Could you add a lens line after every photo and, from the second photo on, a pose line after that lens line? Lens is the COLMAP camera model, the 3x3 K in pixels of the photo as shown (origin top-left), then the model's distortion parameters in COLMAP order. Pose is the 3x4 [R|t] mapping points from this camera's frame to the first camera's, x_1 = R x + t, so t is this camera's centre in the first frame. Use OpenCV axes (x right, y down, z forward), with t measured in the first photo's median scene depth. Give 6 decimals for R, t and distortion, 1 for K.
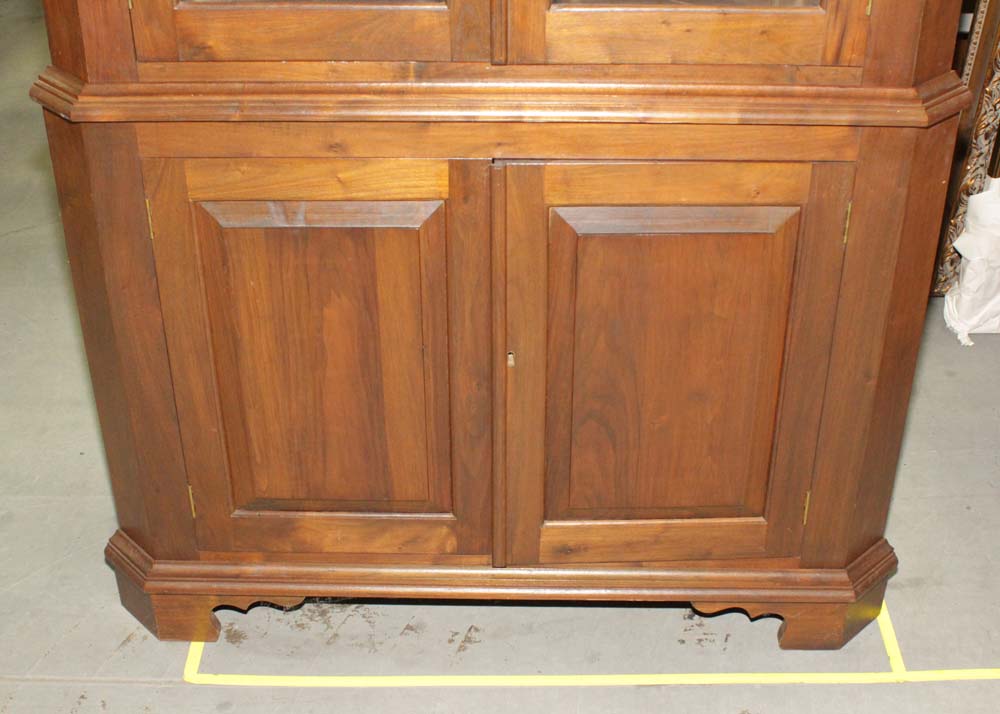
lens RADIAL K [[1379.3, 0, 497.3], [0, 1379.3, 354.7], [0, 0, 1]] dist [-0.139426, 0.000000]
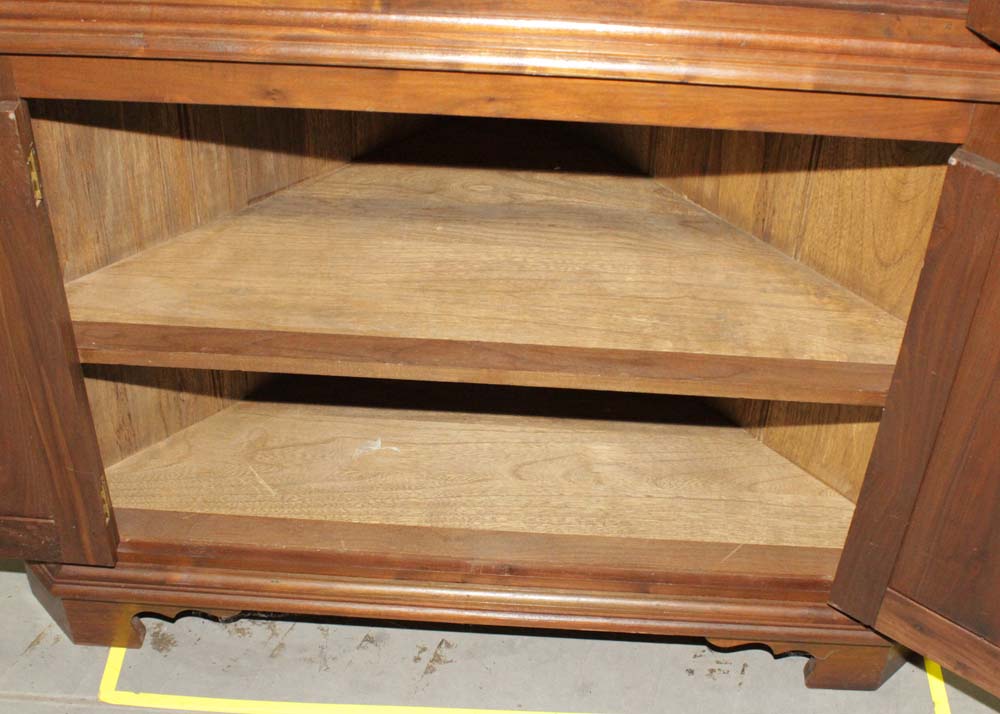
lens RADIAL K [[1379.3, 0, 499.6], [0, 1379.3, 358.5], [0, 0, 1]] dist [-0.139426, 0.000000]
pose [[0.999145, 0.041346, -0.000037, 0.011372], [-0.040910, 0.988748, 0.143888, -0.118710], [0.005985, -0.143764, 0.989594, 0.234530]]
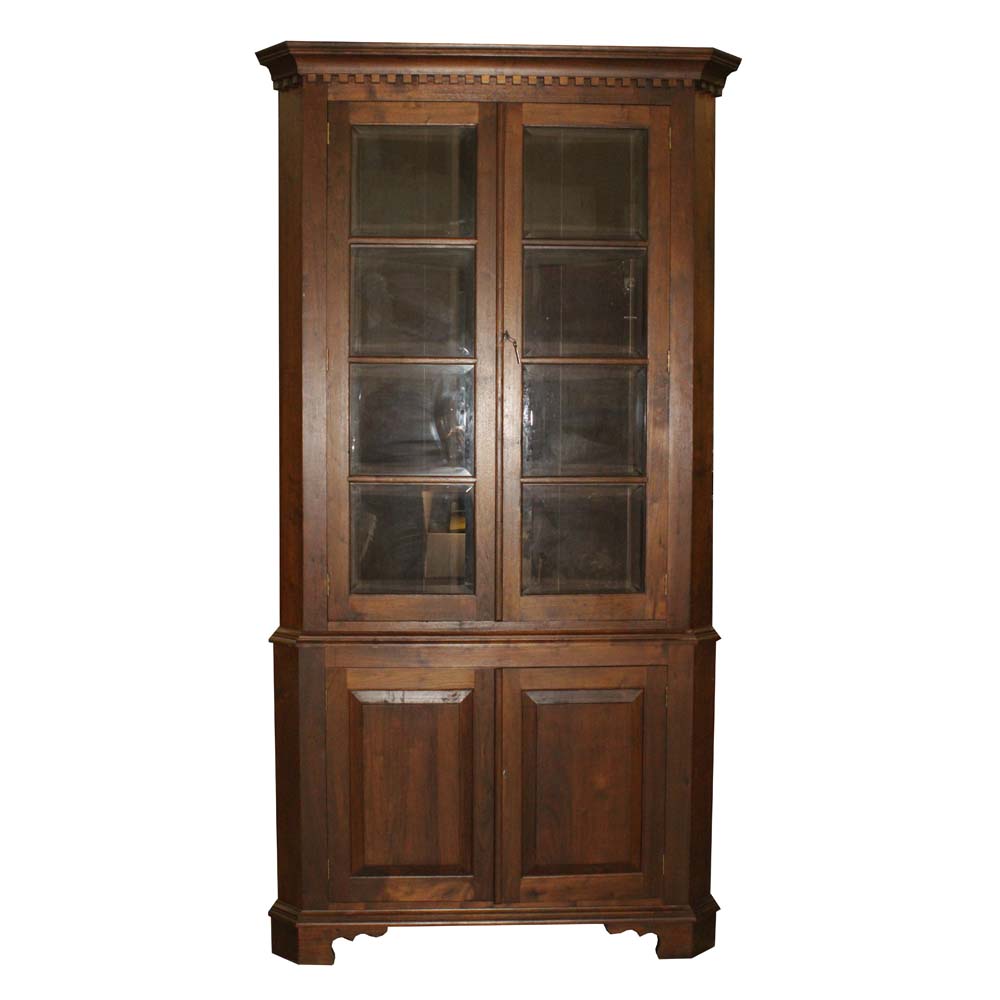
lens RADIAL K [[1306.2, 0, 499.2], [0, 1306.2, 501.4], [0, 0, 1]] dist [-0.155633, 0.000000]
pose [[0.996975, 0.002062, 0.077694, -0.150737], [0.034938, 0.881059, -0.471713, 0.564370], [-0.069426, 0.473001, 0.878322, -0.855417]]
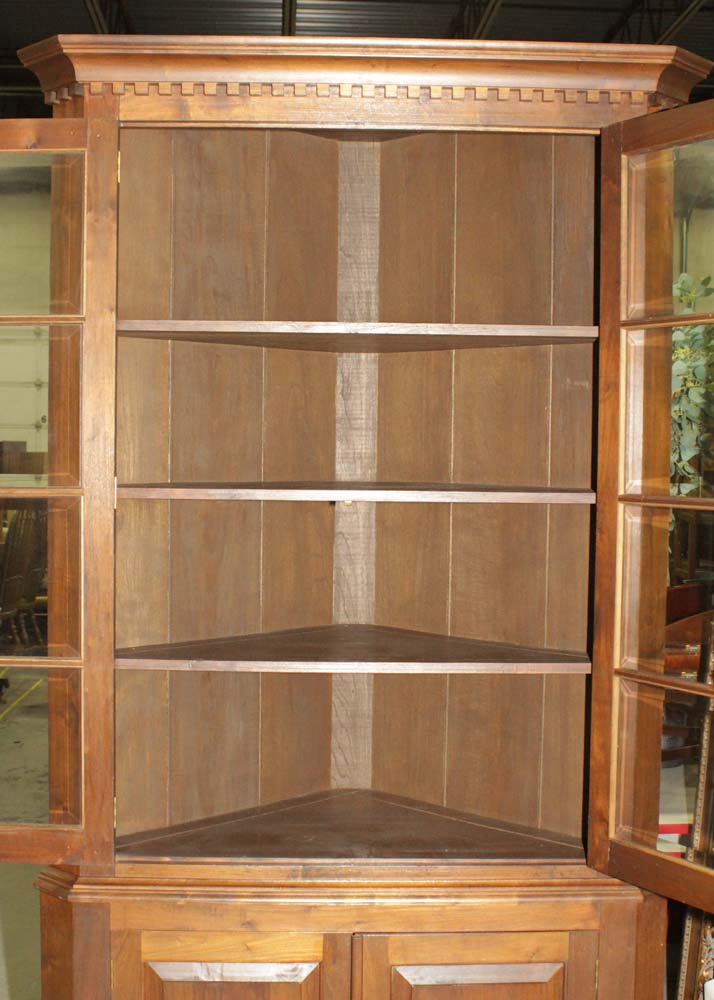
lens RADIAL K [[1379.3, 0, 357.2], [0, 1379.3, 498.1], [0, 0, 1]] dist [-0.139426, 0.000000]
pose [[0.998366, 0.013394, 0.055544, -0.084930], [0.015928, 0.868353, -0.495690, 0.172412], [-0.054871, 0.495765, 0.866721, -0.483458]]
